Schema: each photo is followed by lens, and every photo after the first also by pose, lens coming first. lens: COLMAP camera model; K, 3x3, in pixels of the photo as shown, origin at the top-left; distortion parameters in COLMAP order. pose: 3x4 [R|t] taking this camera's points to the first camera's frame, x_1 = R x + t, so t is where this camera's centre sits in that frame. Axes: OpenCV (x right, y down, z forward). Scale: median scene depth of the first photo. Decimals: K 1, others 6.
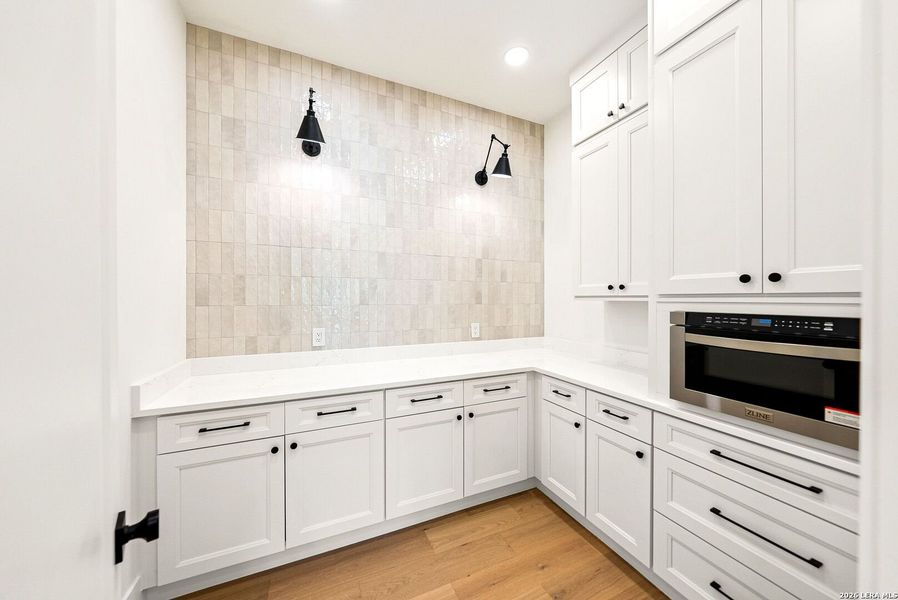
lens RADIAL K [[313.5, 0, 449.0], [0, 313.5, 300.0], [0, 0, 1]] dist [0.001279, 0.000099]
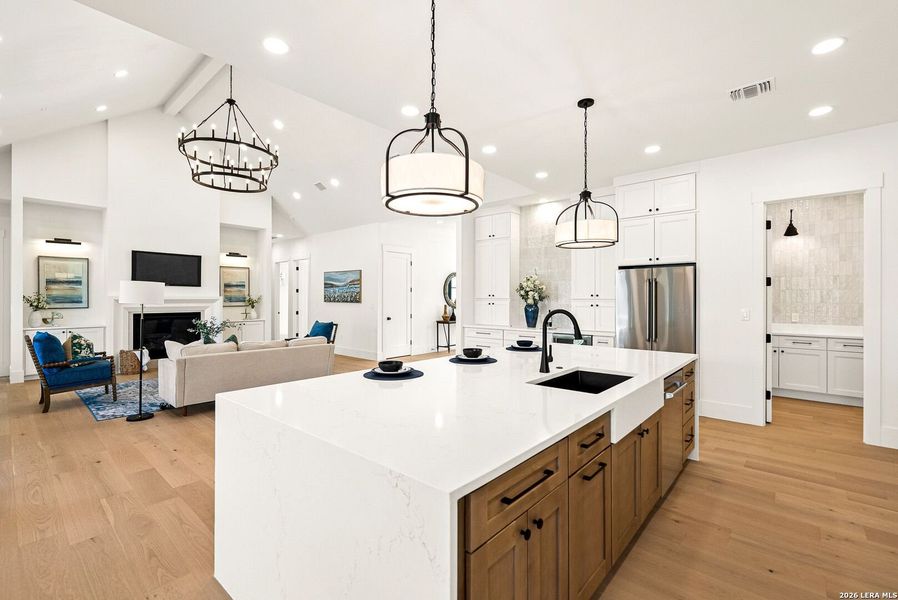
lens RADIAL K [[394.9, 0, 451.7], [0, 394.9, 299.0], [0, 0, 1]] dist [-0.000821, -0.000131]
pose [[0.420818, 0.004645, -0.907133, 1.040994], [-0.004704, 0.999985, 0.002938, -0.005709], [0.907133, 0.003031, 0.420833, -2.260092]]
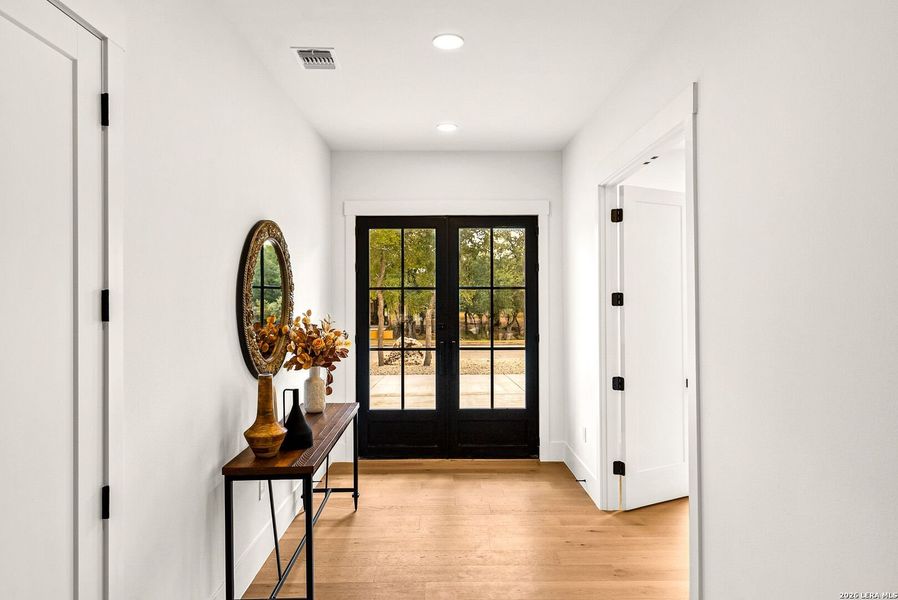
lens RADIAL K [[548.1, 0, 449.7], [0, 548.1, 289.5], [0, 0, 1]] dist [0.001765, 0.000530]
pose [[0.922070, -0.002832, -0.387013, -2.367811], [-0.000575, 0.999962, -0.008685, -0.117043], [0.387023, 0.008230, 0.922033, -1.367173]]
